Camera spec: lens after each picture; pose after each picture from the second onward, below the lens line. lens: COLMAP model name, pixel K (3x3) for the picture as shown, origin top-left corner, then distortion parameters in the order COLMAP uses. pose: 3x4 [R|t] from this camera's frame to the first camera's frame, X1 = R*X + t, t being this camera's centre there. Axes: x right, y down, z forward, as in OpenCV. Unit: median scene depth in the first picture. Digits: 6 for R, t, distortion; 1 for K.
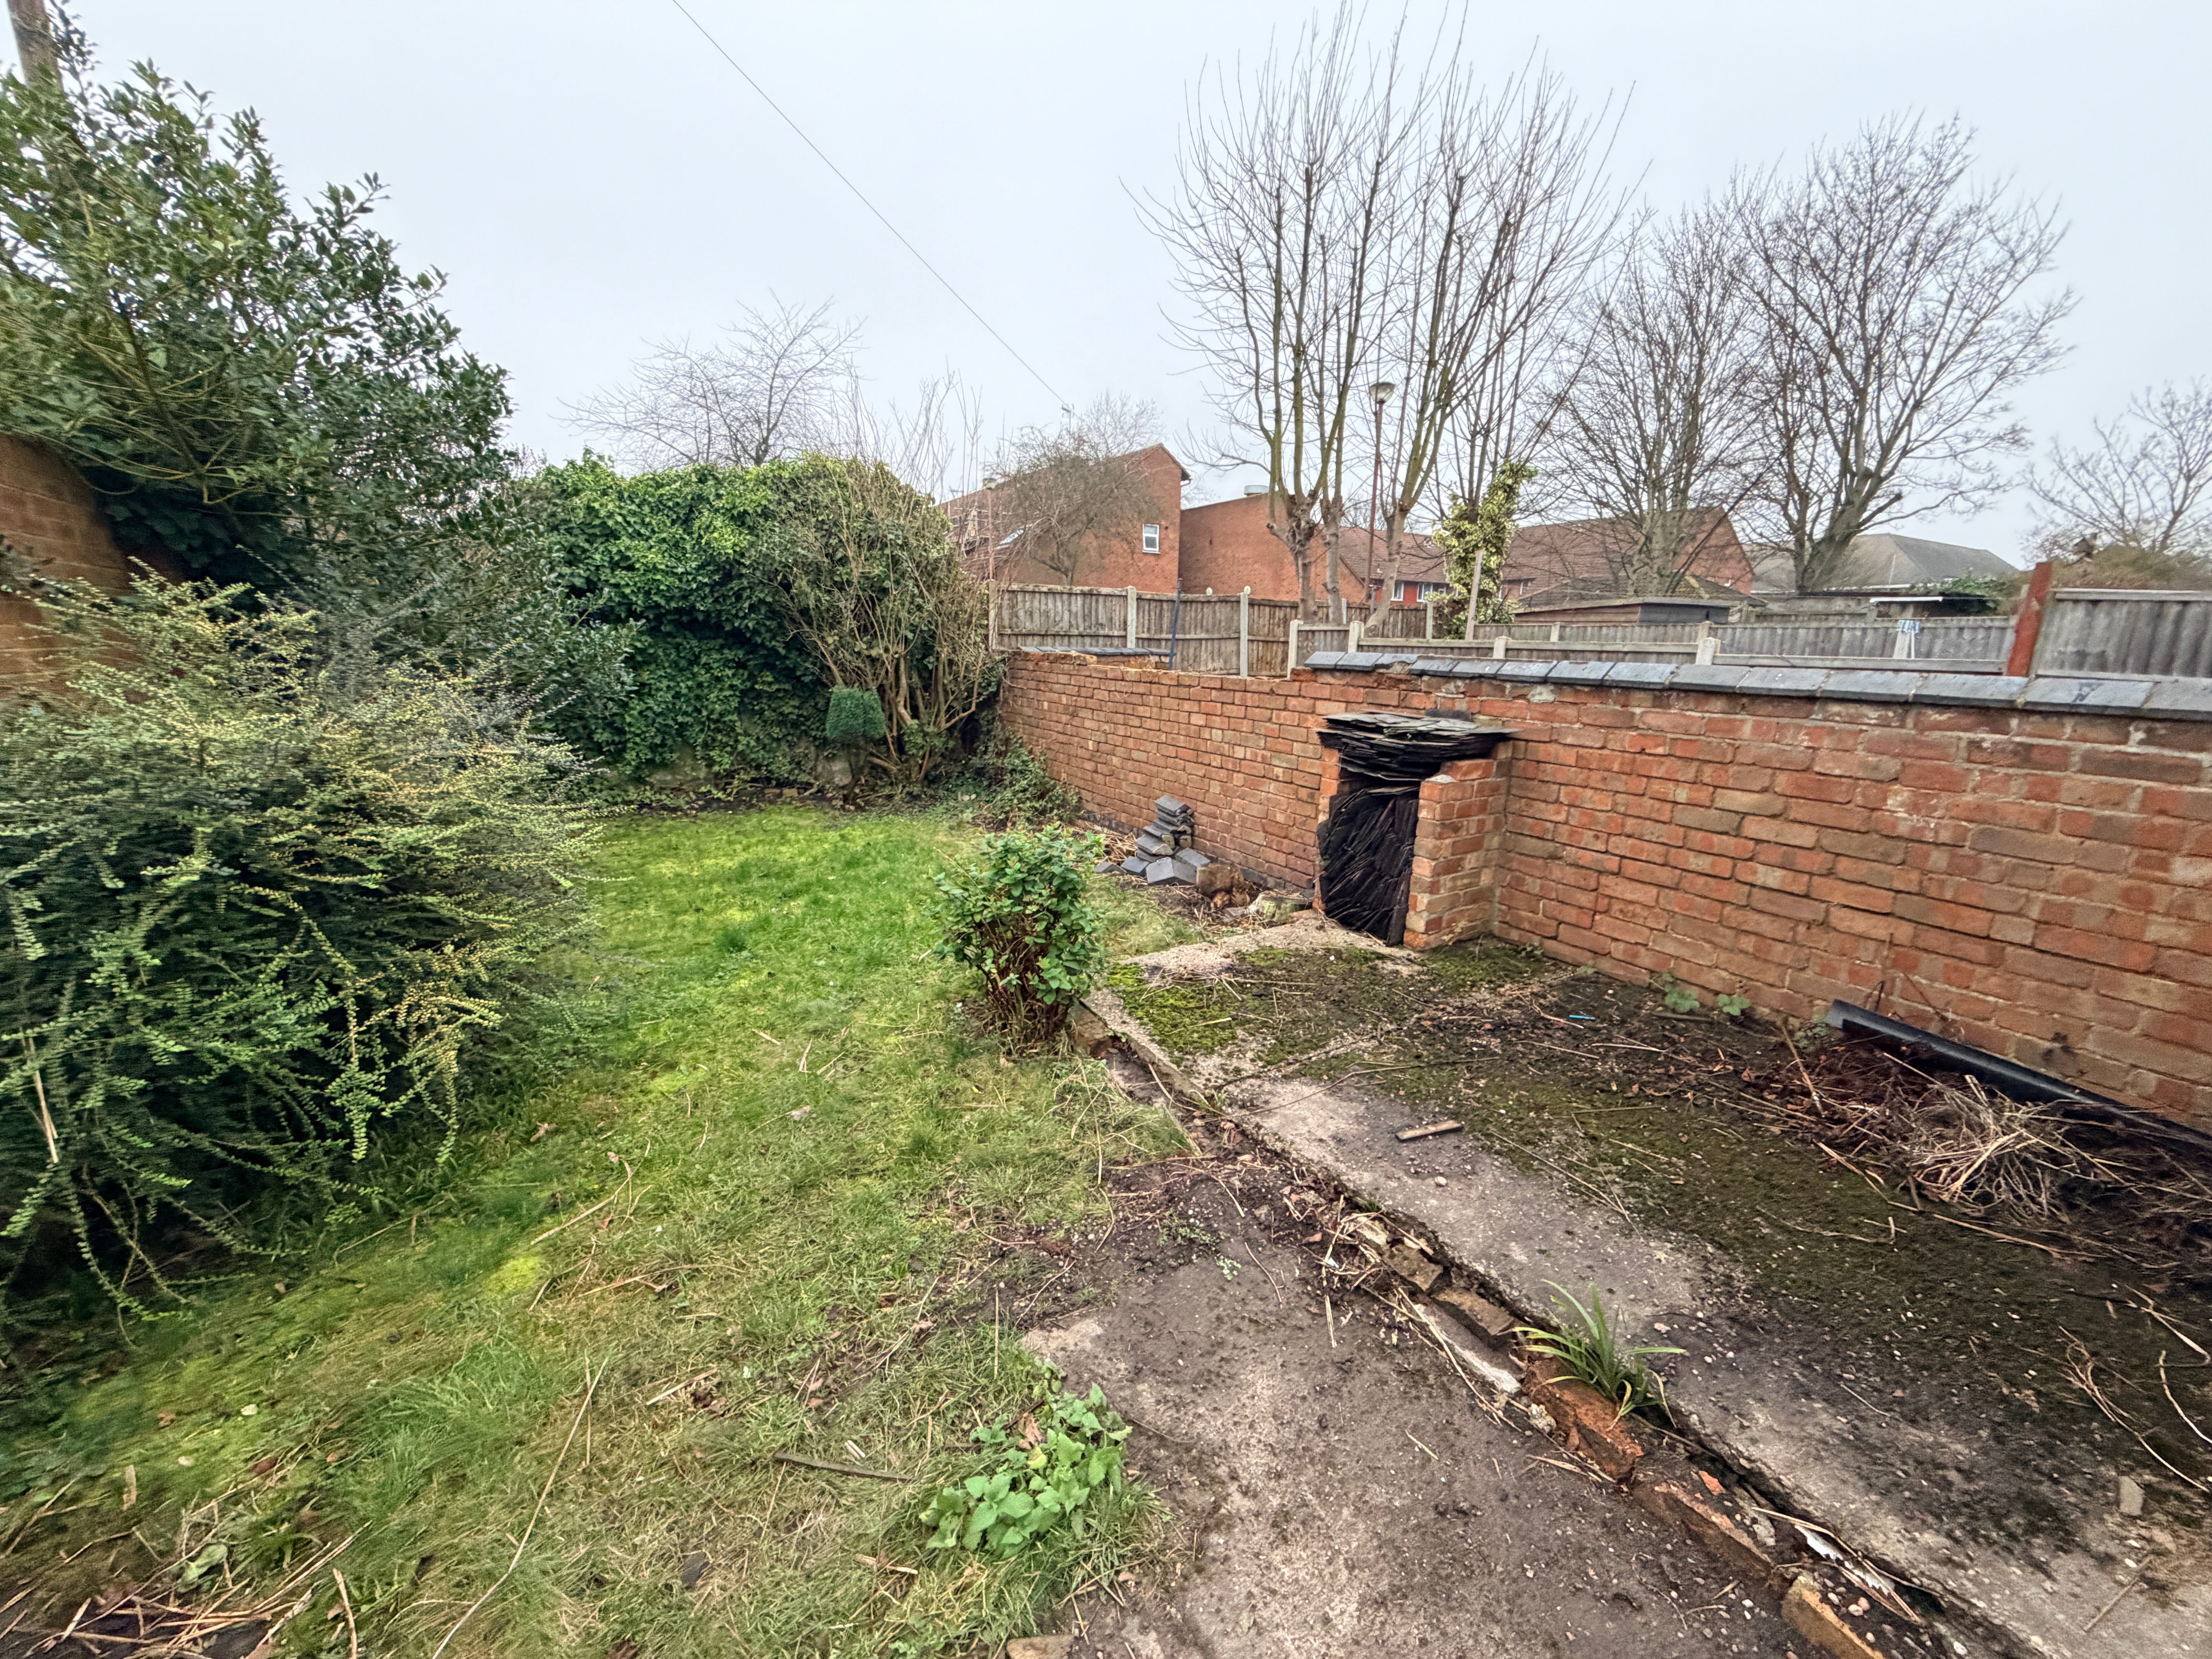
lens RADIAL K [[885.0, 0, 1106.3], [0, 885.0, 834.5], [0, 0, 1]] dist [-0.000386, -0.000177]
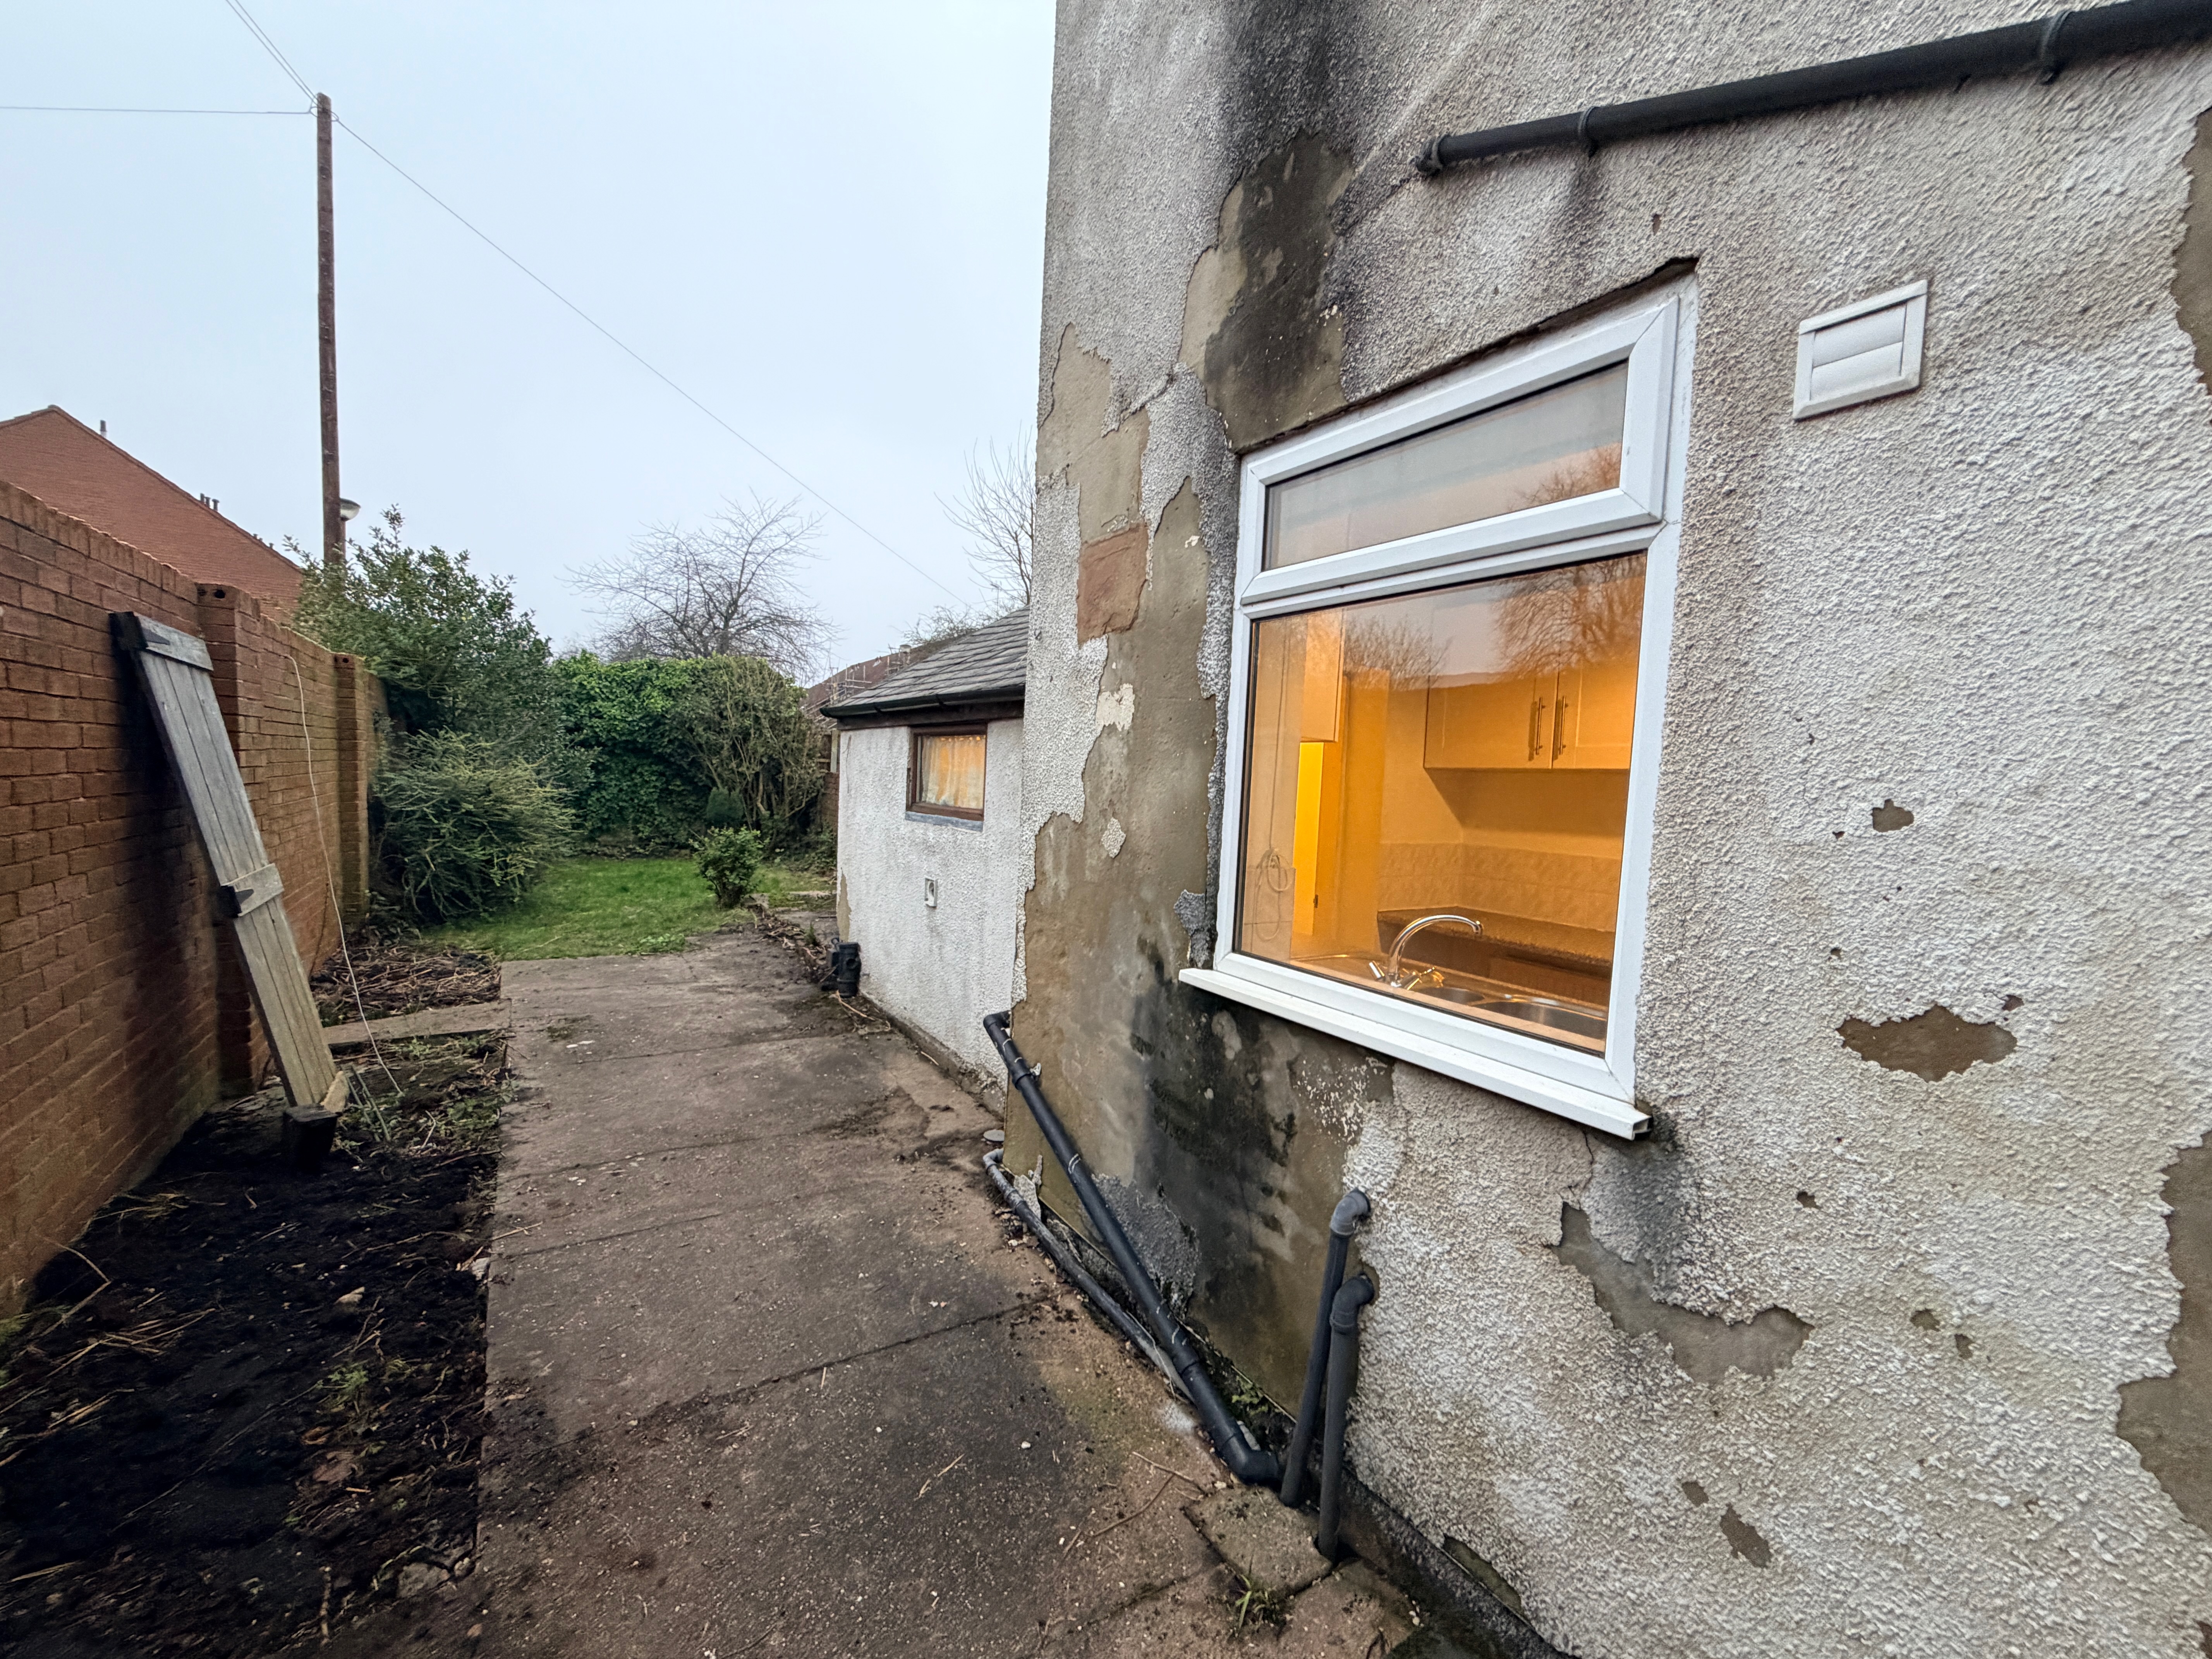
lens RADIAL K [[885.0, 0, 1101.1], [0, 885.0, 832.2], [0, 0, 1]] dist [-0.000386, -0.000177]
pose [[0.999023, 0.033698, 0.028607, 0.423350], [-0.028858, 0.987434, -0.155376, 0.173534], [-0.033484, 0.154398, 0.987441, -0.753667]]
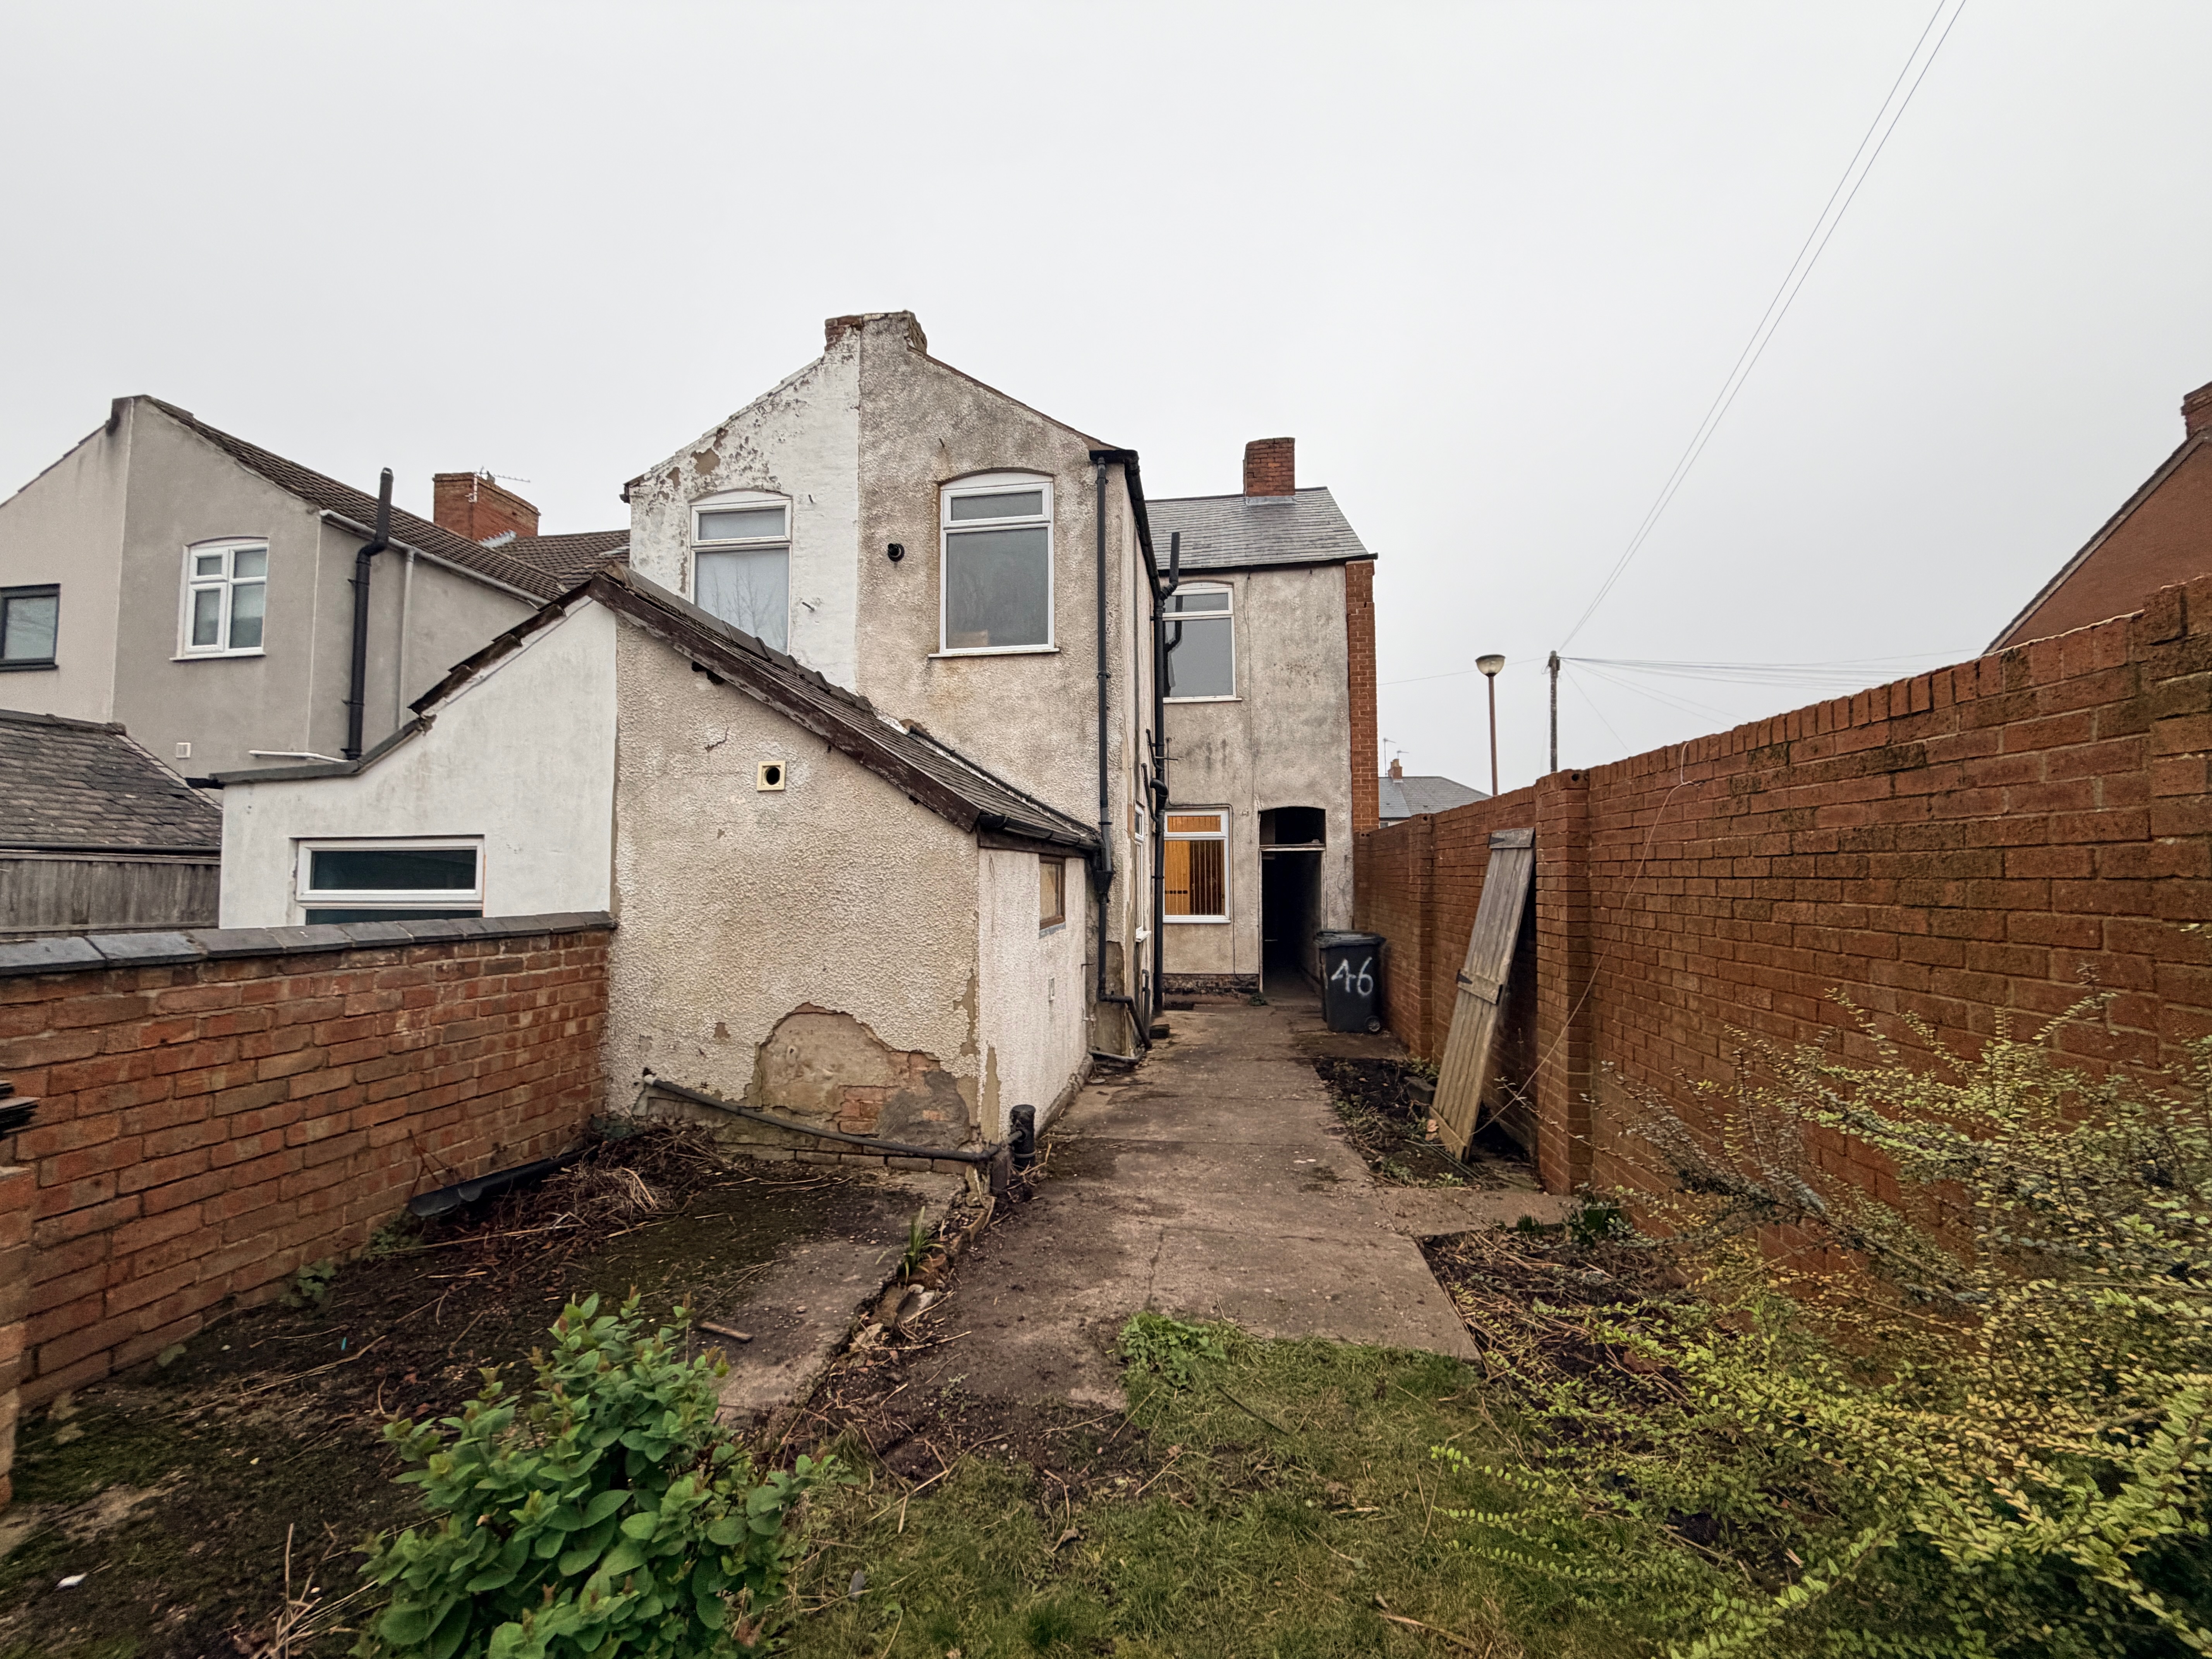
lens RADIAL K [[885.0, 0, 1099.2], [0, 885.0, 830.1], [0, 0, 1]] dist [-0.000386, -0.000177]
pose [[-0.771680, 0.021803, 0.635637, -0.243123], [0.130706, 0.983517, 0.124944, -0.123519], [-0.622435, 0.179499, -0.761810, 0.481371]]
